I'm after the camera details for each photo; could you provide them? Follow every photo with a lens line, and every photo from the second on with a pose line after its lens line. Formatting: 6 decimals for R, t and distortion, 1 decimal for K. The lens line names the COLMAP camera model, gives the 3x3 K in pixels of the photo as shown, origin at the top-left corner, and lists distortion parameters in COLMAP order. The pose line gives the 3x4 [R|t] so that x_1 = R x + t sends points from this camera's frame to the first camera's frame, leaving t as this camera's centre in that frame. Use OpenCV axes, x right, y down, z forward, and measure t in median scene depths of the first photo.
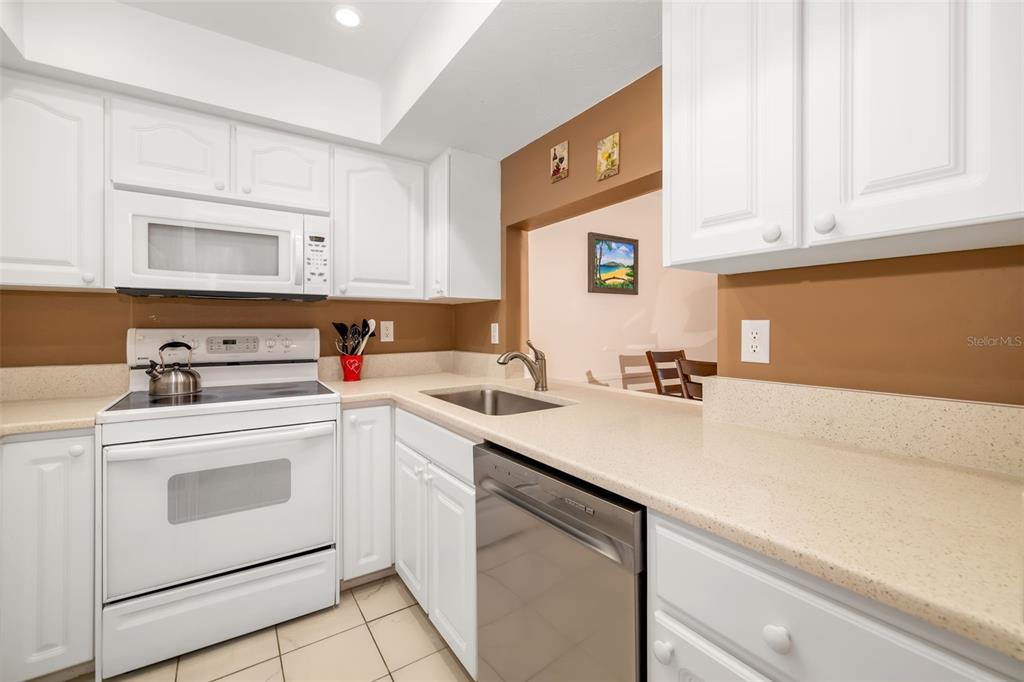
lens RADIAL K [[436.1, 0, 519.9], [0, 436.1, 326.0], [0, 0, 1]] dist [-0.003634, 0.000622]
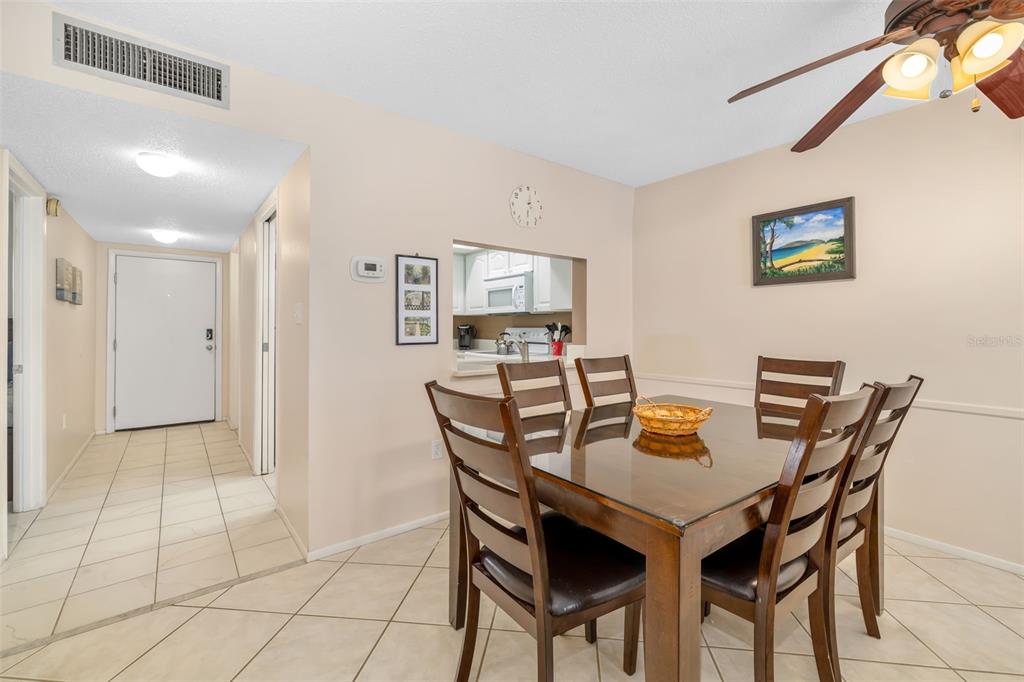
lens RADIAL K [[436.1, 0, 510.0], [0, 436.1, 325.3], [0, 0, 1]] dist [-0.003634, 0.000622]
pose [[0.058060, -0.003016, -0.998309, 1.887688], [0.006464, 0.999976, -0.002645, -0.000398], [0.998292, -0.006300, 0.058078, 0.891653]]
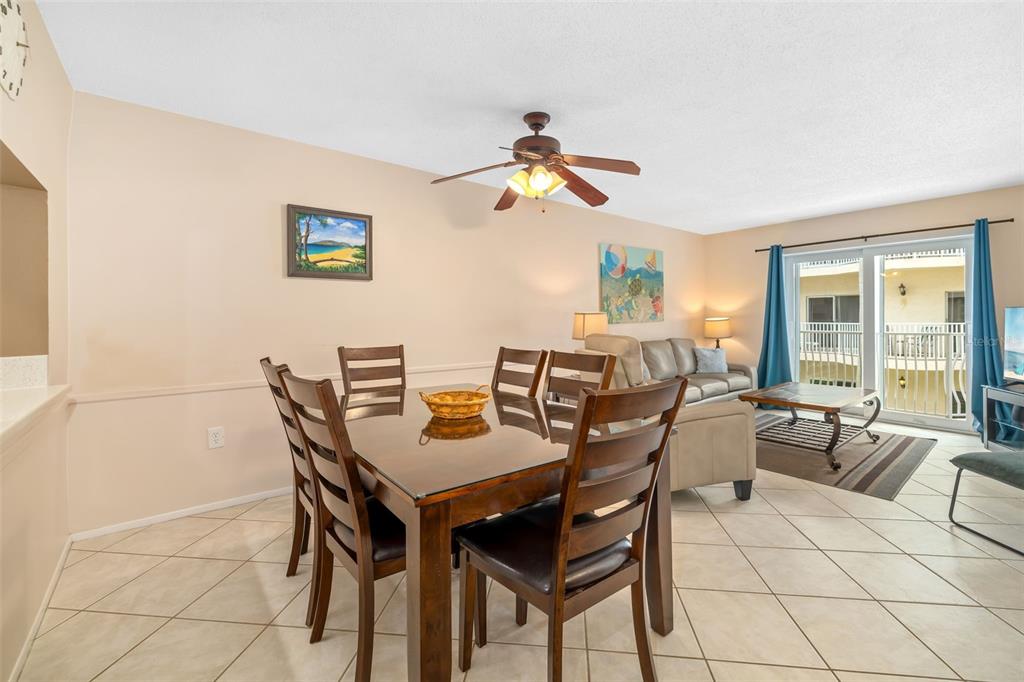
lens RADIAL K [[436.1, 0, 521.9], [0, 436.1, 316.3], [0, 0, 1]] dist [-0.003634, 0.000622]
pose [[0.995032, -0.003317, 0.099497, 0.991272], [0.003016, 0.999990, 0.003176, -0.004882], [-0.099507, -0.002860, 0.995033, 0.245375]]
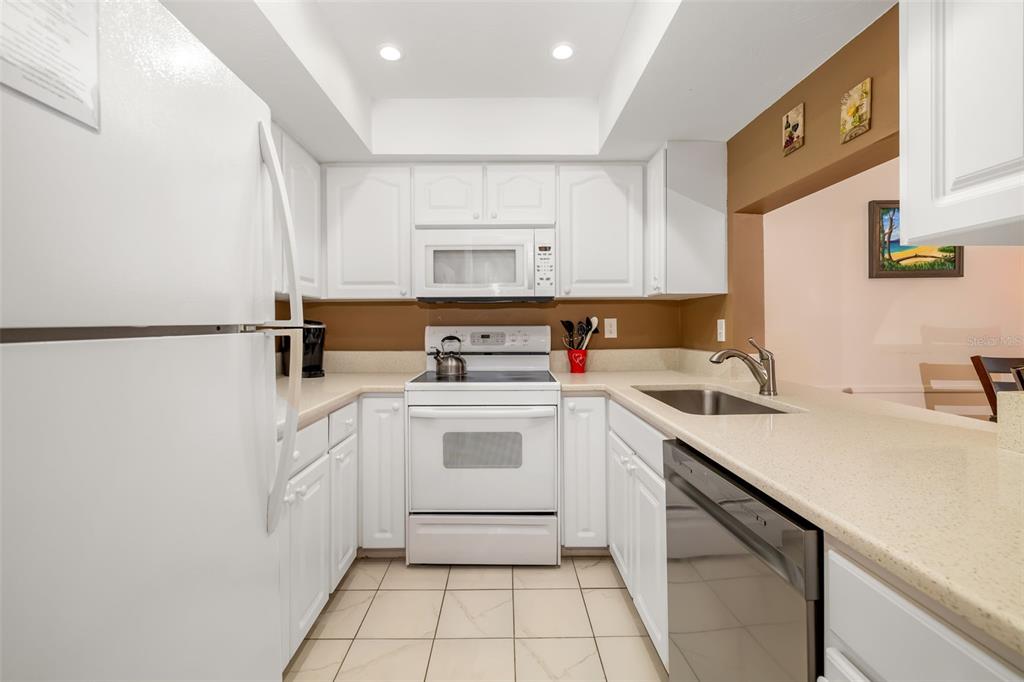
lens RADIAL K [[436.1, 0, 497.4], [0, 436.1, 325.8], [0, 0, 1]] dist [-0.003634, 0.000622]
pose [[0.823796, -0.002928, -0.566879, 0.095153], [0.006596, 0.999968, 0.004420, 0.000104], [0.566848, -0.007381, 0.823790, -0.034356]]
